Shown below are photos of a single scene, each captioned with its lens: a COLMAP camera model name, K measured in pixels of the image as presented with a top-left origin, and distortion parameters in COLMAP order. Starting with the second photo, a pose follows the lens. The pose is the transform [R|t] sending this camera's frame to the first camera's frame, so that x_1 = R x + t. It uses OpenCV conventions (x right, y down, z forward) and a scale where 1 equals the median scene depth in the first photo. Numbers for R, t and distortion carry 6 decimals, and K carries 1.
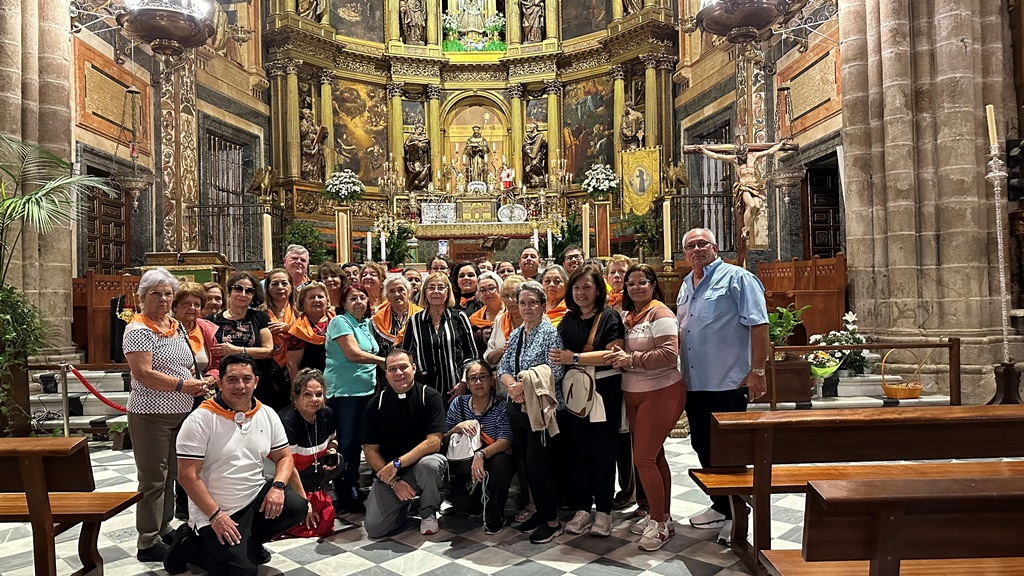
lens RADIAL K [[732.3, 0, 508.7], [0, 732.3, 294.0], [0, 0, 1]] dist [0.170297, -0.333687]
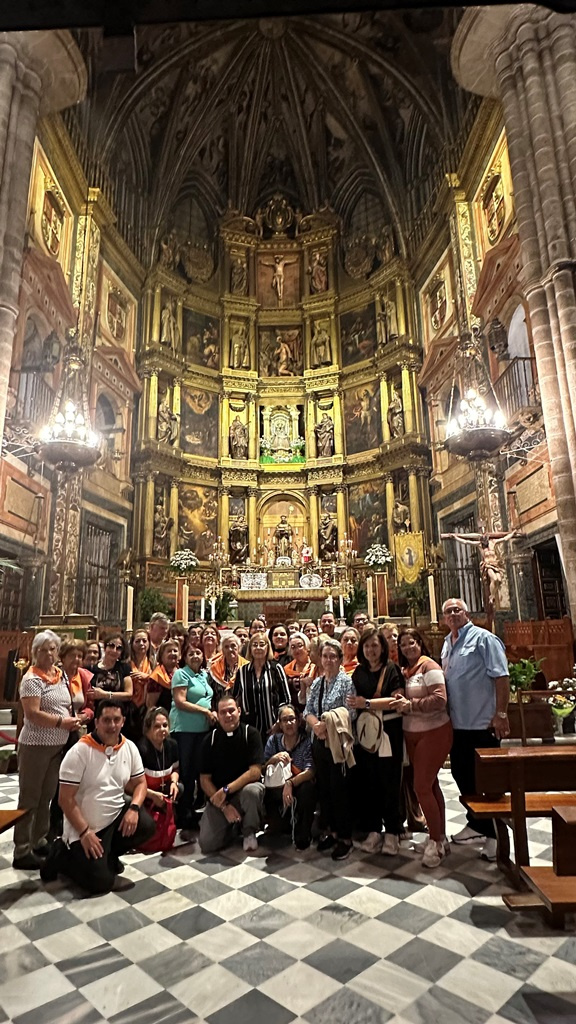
lens RADIAL K [[576.1, 0, 288.0], [0, 576.1, 512.0], [0, 0, 1]] dist [0.000210, -0.000216]
pose [[0.999515, -0.003502, -0.030946, -0.004745], [-0.003452, 0.975079, -0.221830, -0.005093], [0.030952, 0.221829, 0.974594, -0.020779]]
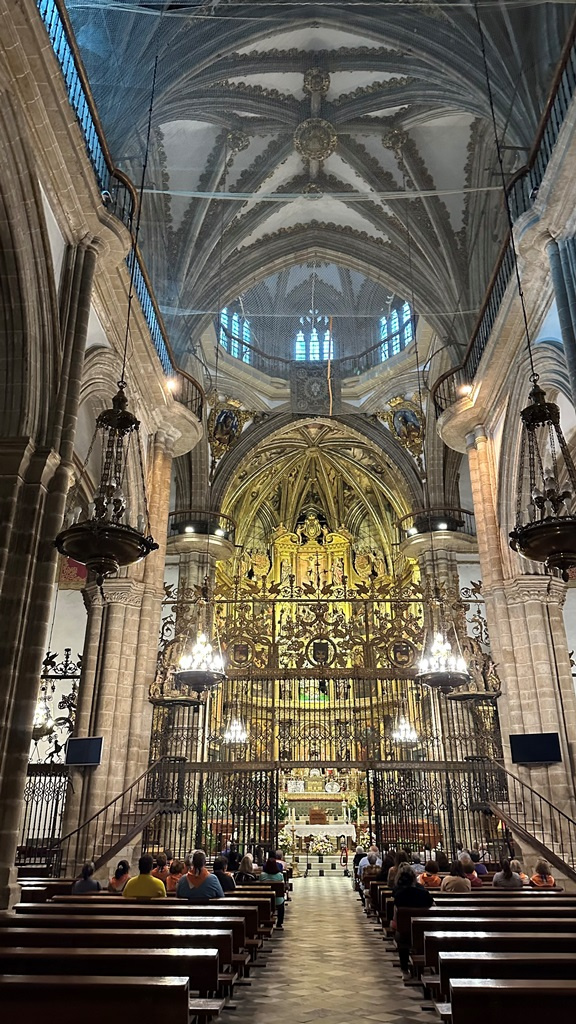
lens RADIAL K [[732.3, 0, 288.0], [0, 732.3, 512.0], [0, 0, 1]] dist [0.170297, -0.333687]
pose [[0.999204, 0.008818, -0.038894, -0.061192], [-0.023411, 0.919224, -0.393039, 0.002188], [0.032286, 0.393637, 0.918699, -1.632317]]
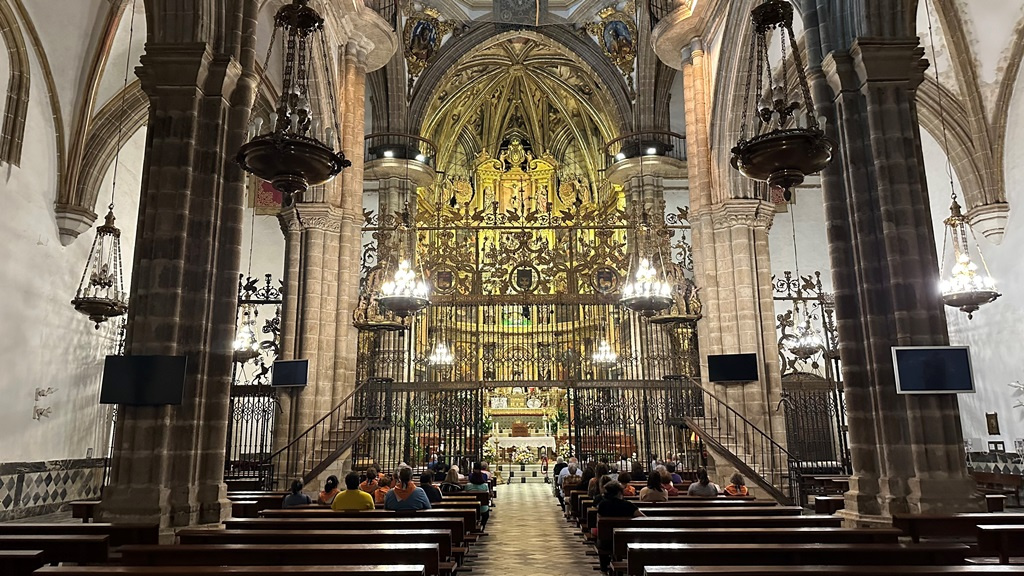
lens RADIAL K [[732.3, 0, 508.7], [0, 732.3, 294.0], [0, 0, 1]] dist [0.170297, -0.333687]
pose [[0.999827, 0.013953, -0.012293, -0.064023], [-0.016092, 0.980488, -0.195921, -0.003495], [0.009320, 0.196085, 0.980543, -1.595324]]
